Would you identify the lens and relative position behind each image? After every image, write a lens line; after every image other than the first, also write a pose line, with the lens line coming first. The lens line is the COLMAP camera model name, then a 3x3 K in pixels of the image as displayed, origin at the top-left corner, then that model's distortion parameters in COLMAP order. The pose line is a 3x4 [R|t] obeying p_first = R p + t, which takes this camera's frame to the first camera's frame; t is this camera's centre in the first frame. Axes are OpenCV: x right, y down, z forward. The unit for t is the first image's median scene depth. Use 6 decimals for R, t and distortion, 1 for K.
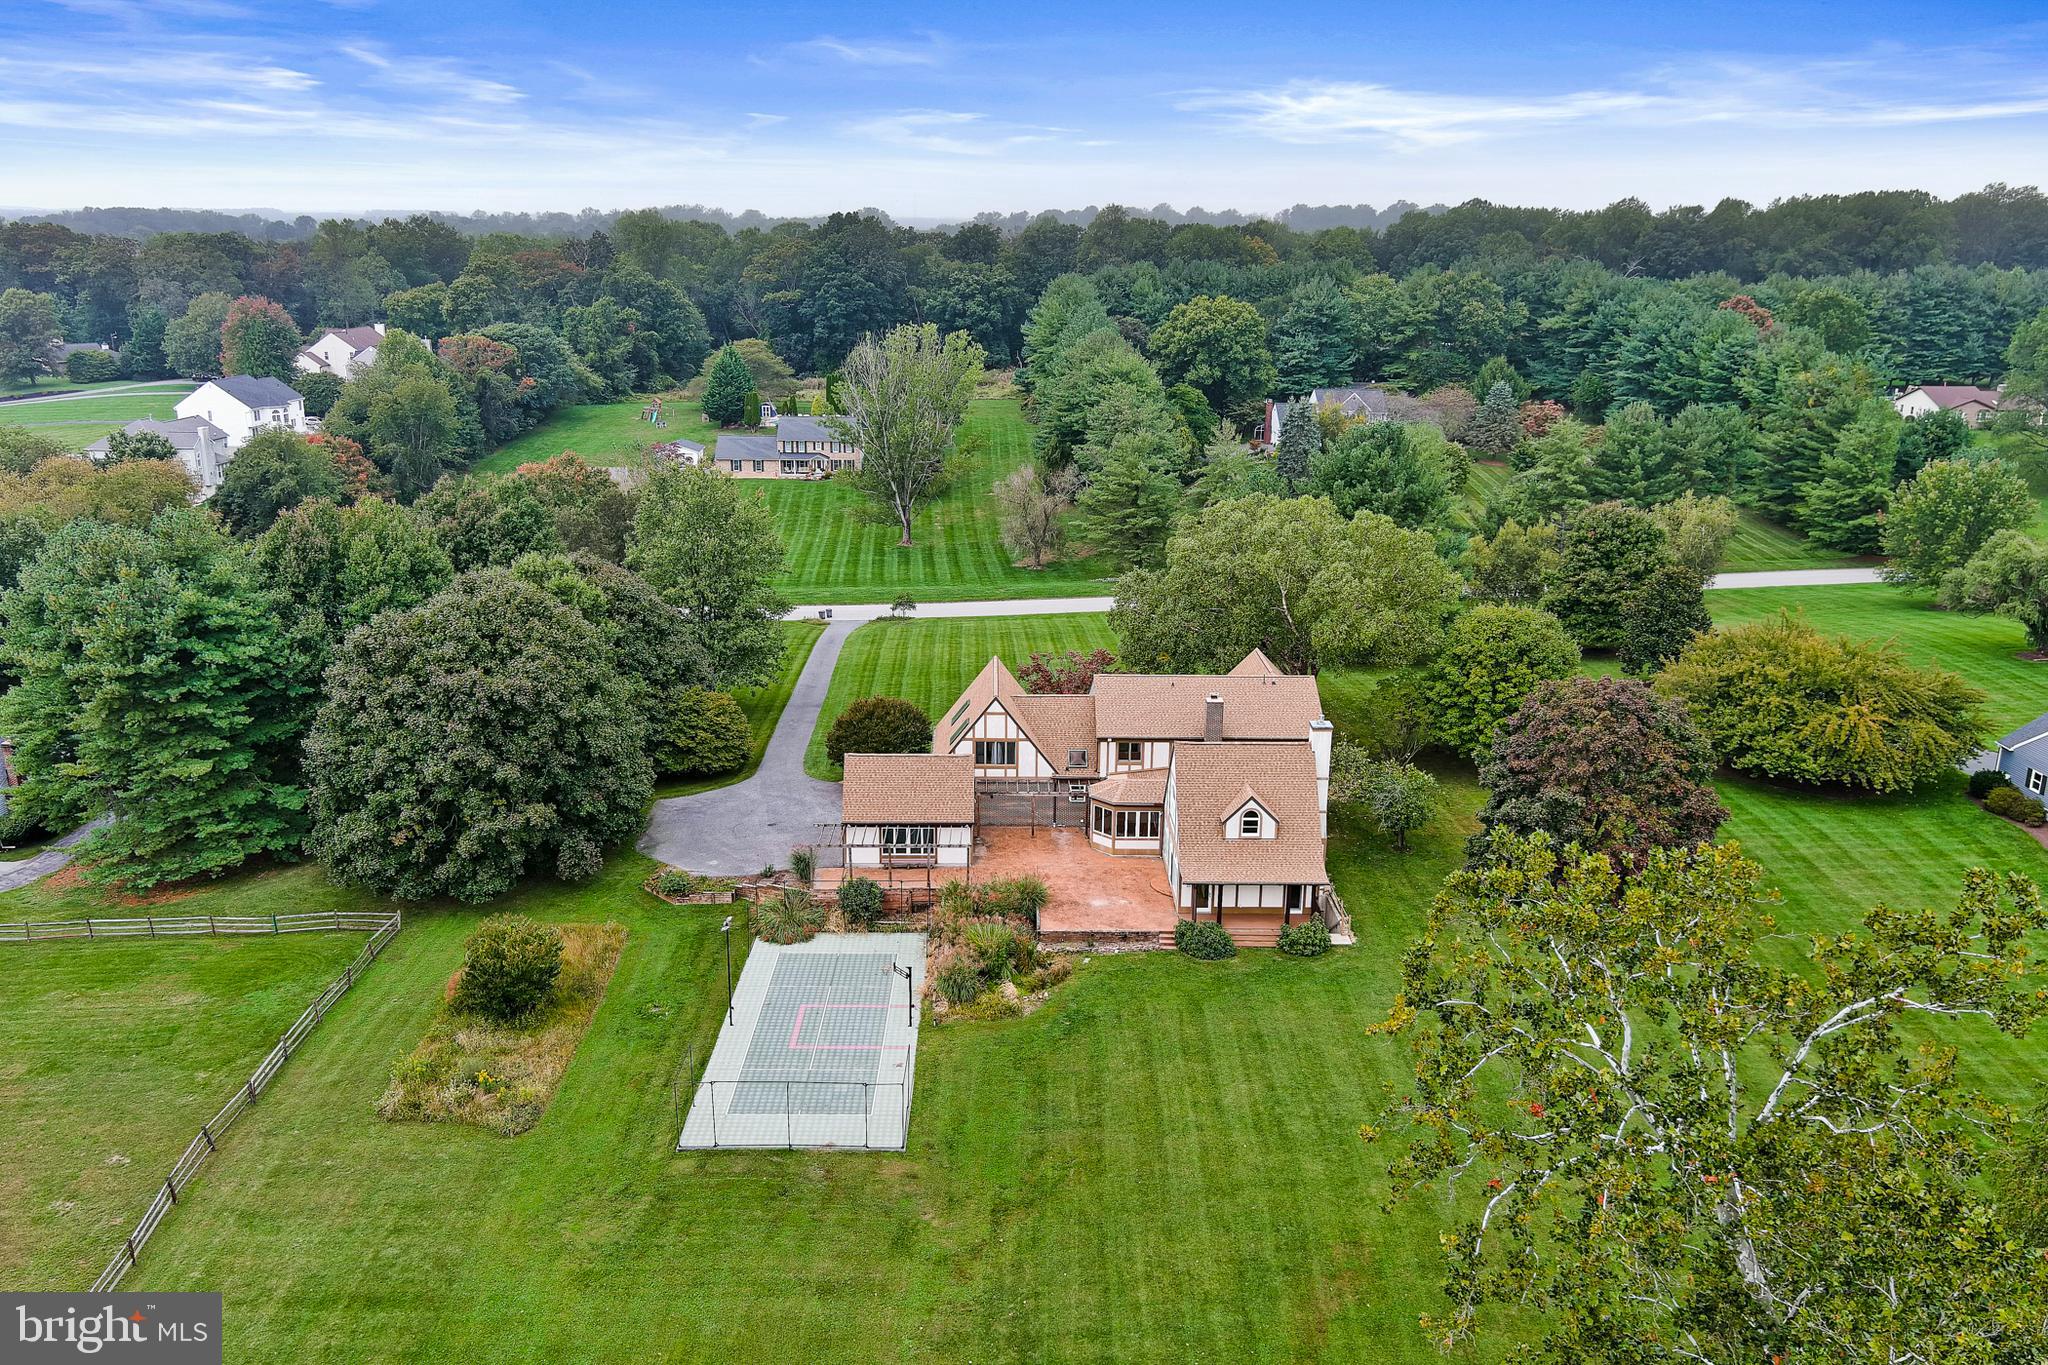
lens RADIAL K [[1587.1, 0, 1027.9], [0, 1587.1, 674.0], [0, 0, 1]] dist [0.038731, -0.053108]
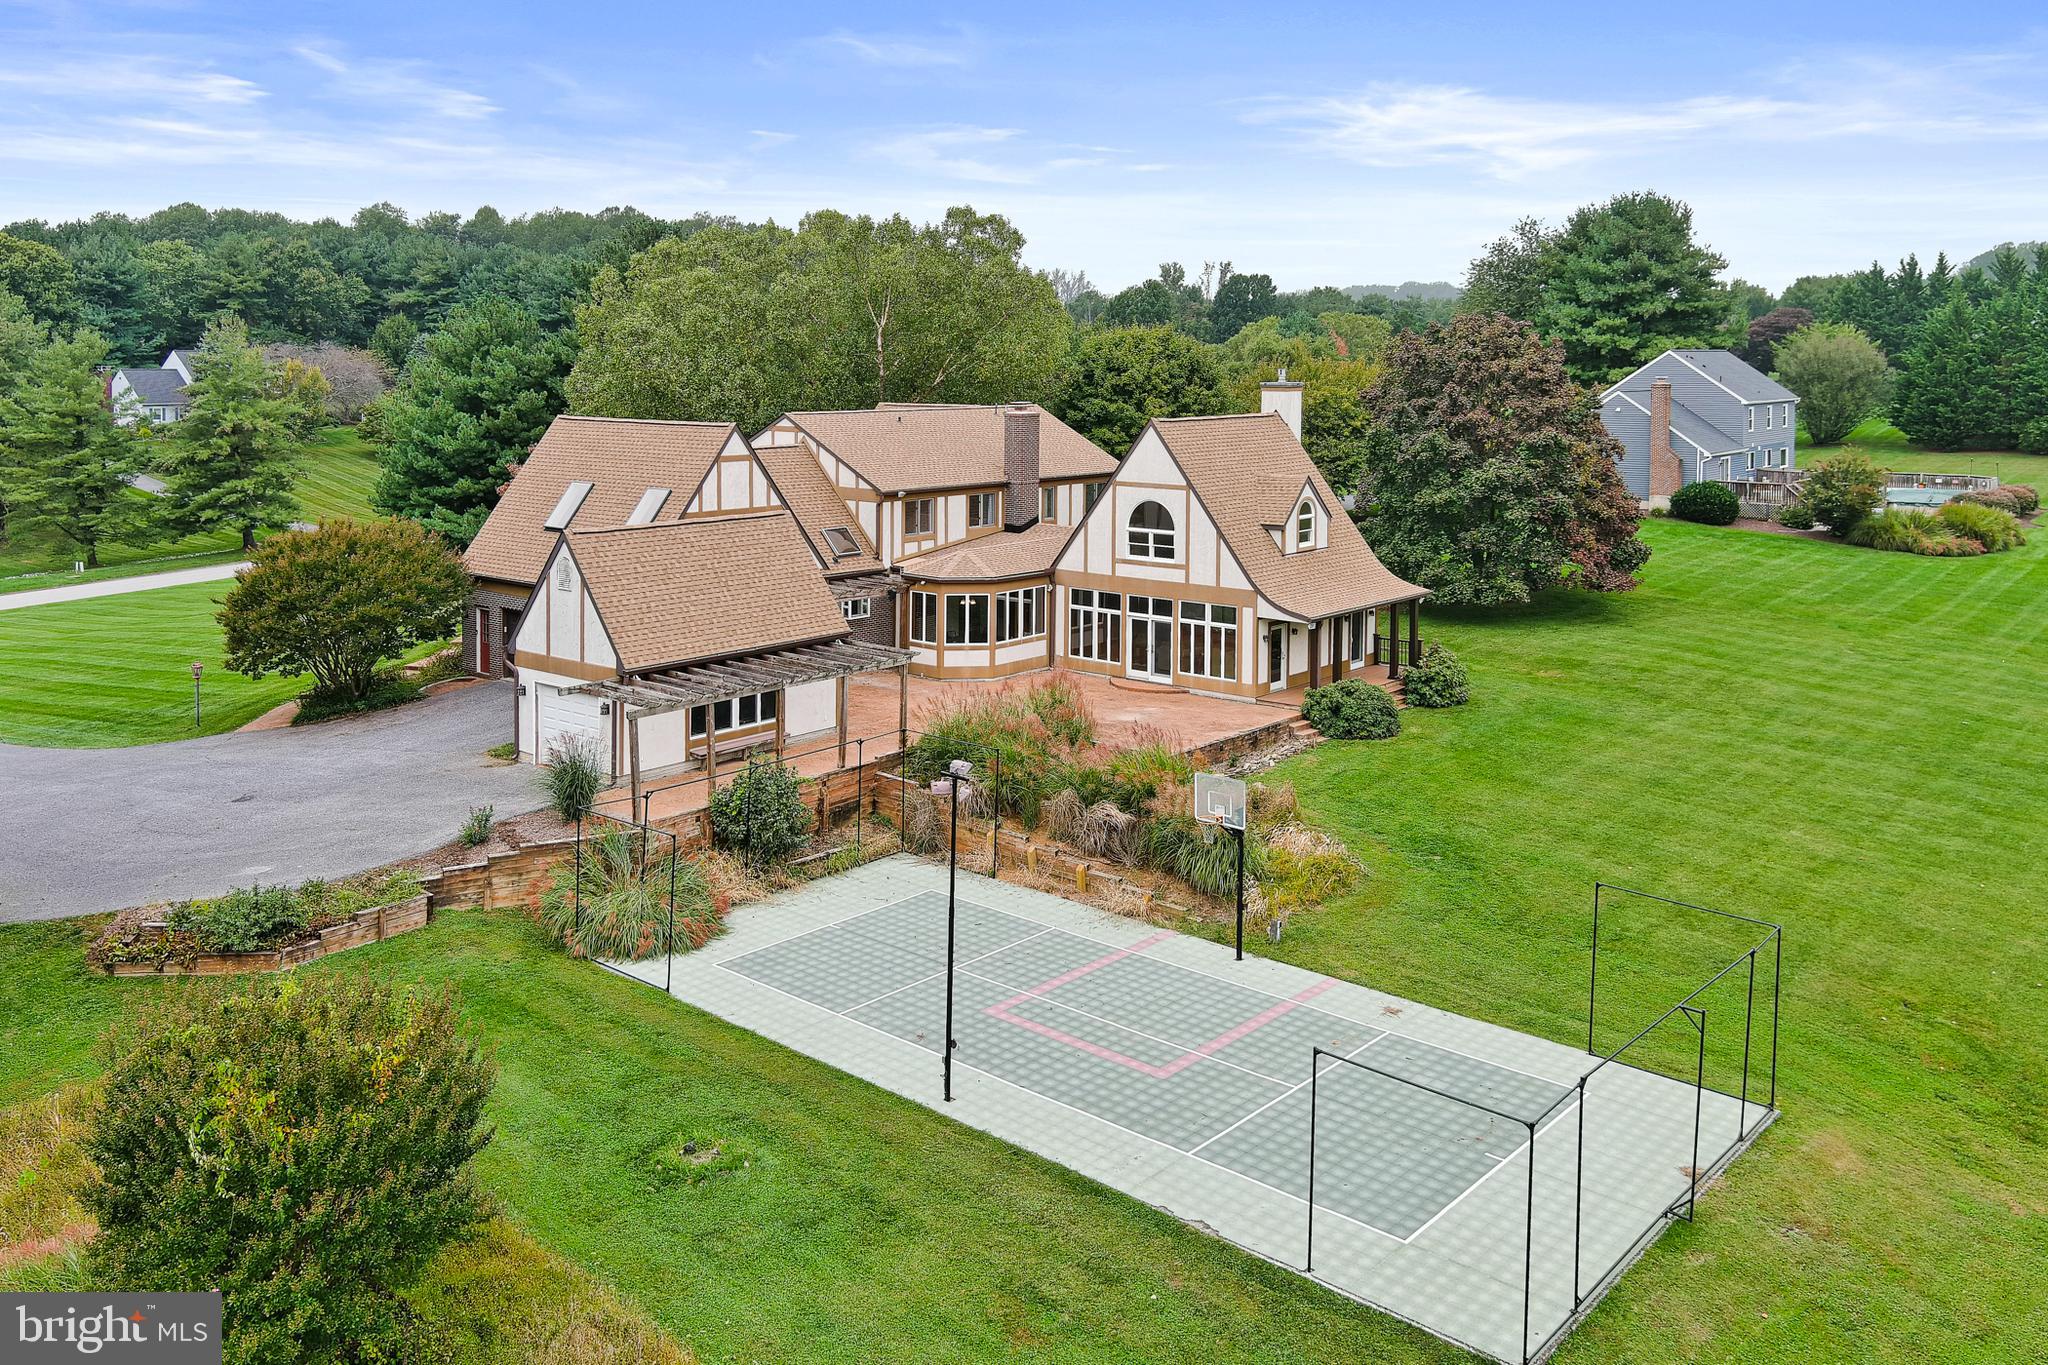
lens RADIAL K [[1663.3, 0, 1046.5], [0, 1663.3, 396.4], [0, 0, 1]] dist [-0.005250, -0.005378]
pose [[0.655242, -0.029183, 0.754855, -0.353728], [0.212329, 0.966084, -0.146960, 0.104846], [-0.724965, 0.256572, 0.639215, 0.575461]]
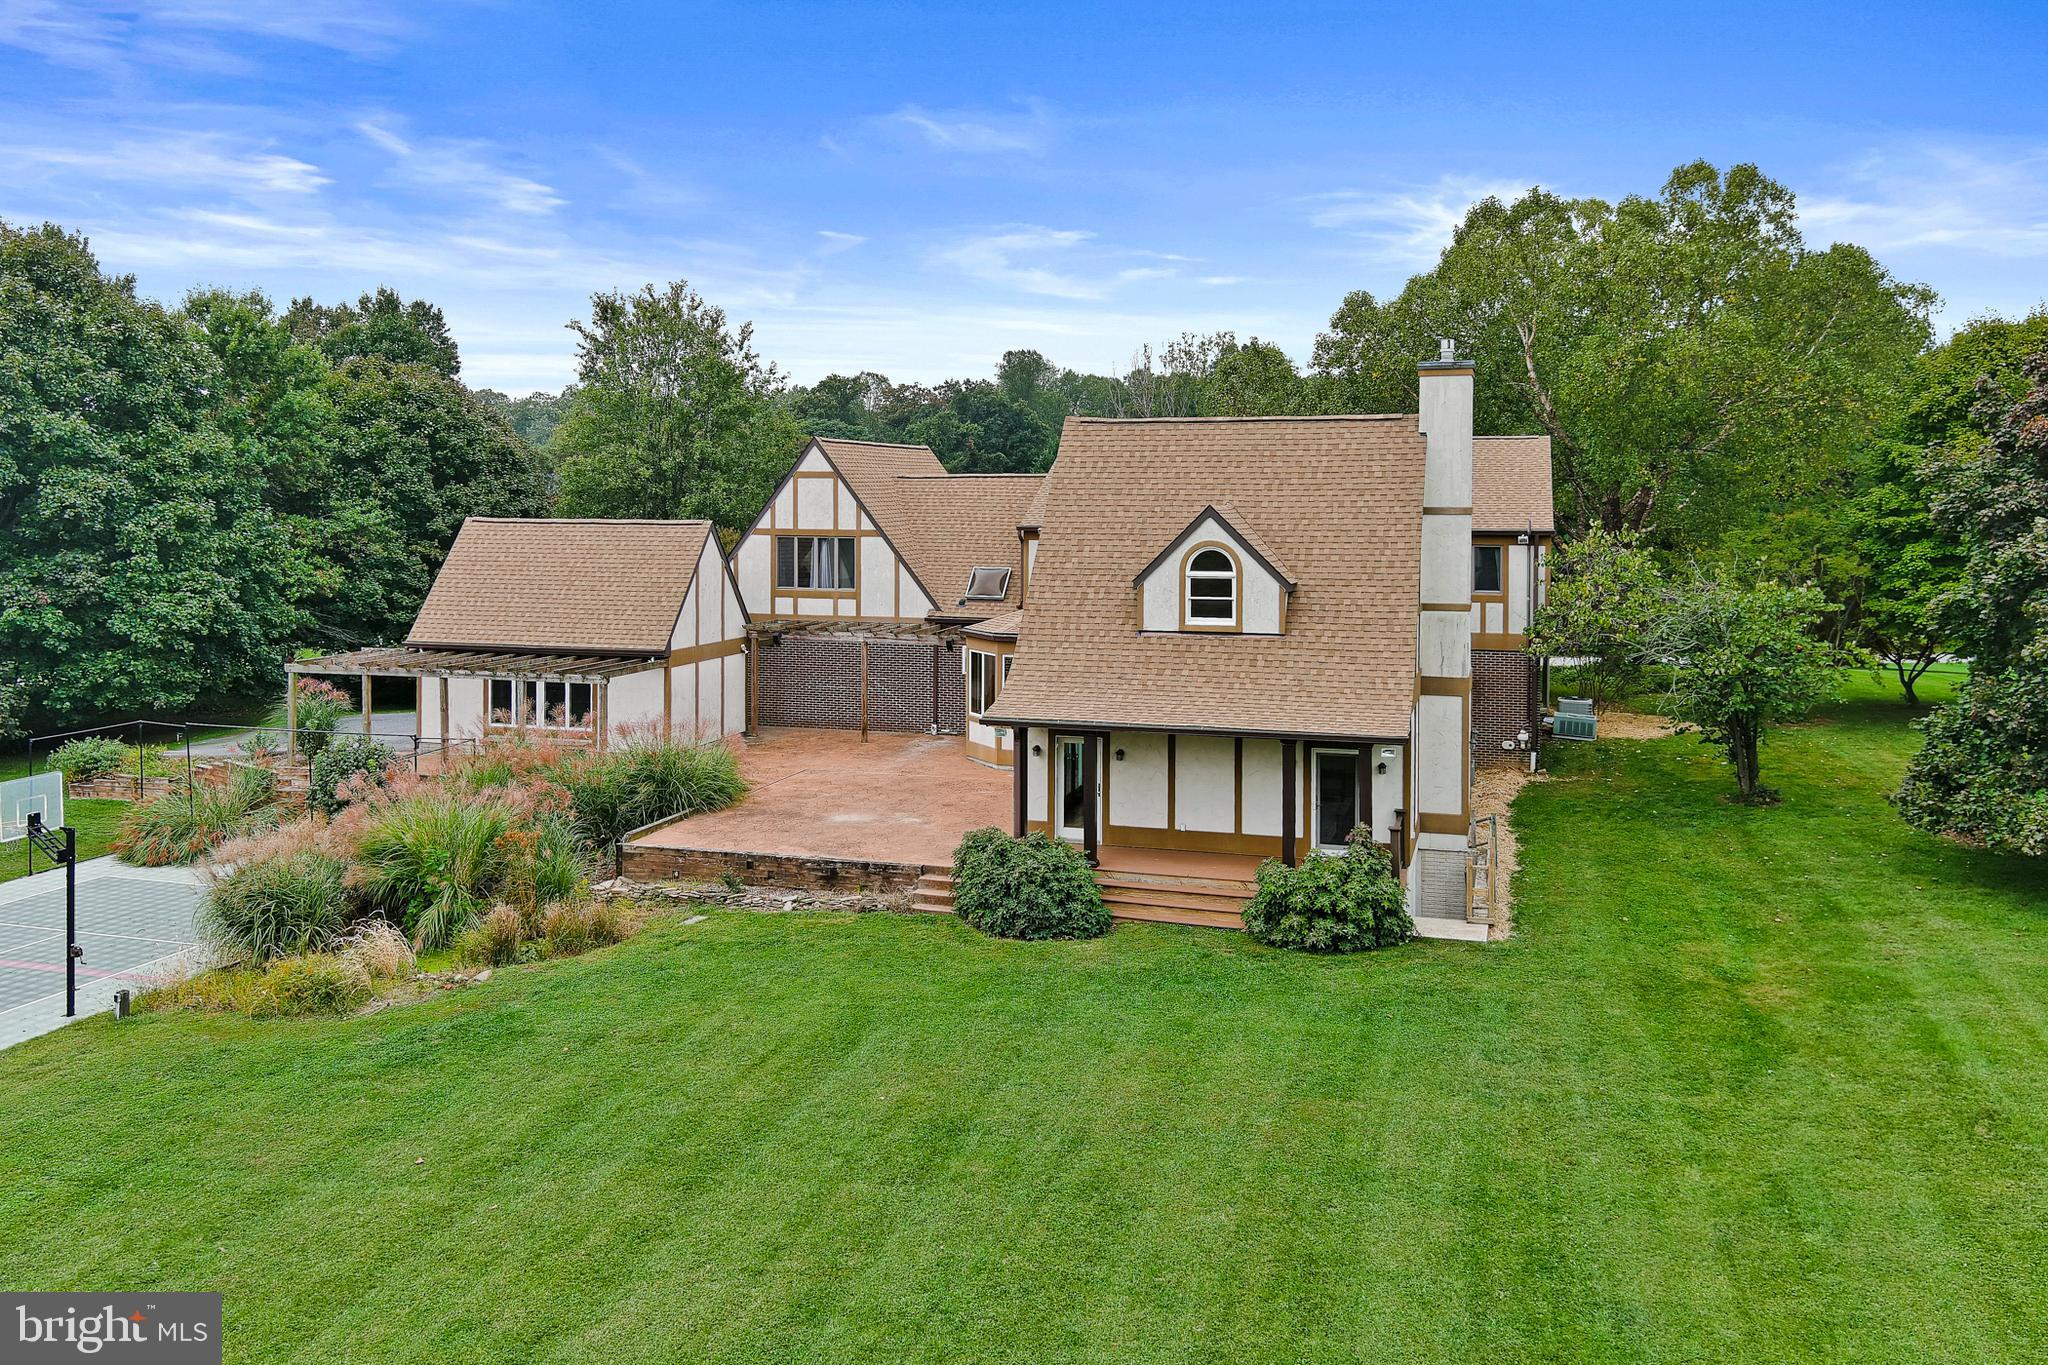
lens RADIAL K [[1634.5, 0, 1031.4], [0, 1634.5, 501.9], [0, 0, 1]] dist [0.044040, -0.060144]
pose [[0.953089, -0.007725, -0.302592, 0.188080], [-0.074291, 0.963128, -0.258584, 0.153406], [0.293432, 0.268934, 0.917372, 0.565674]]
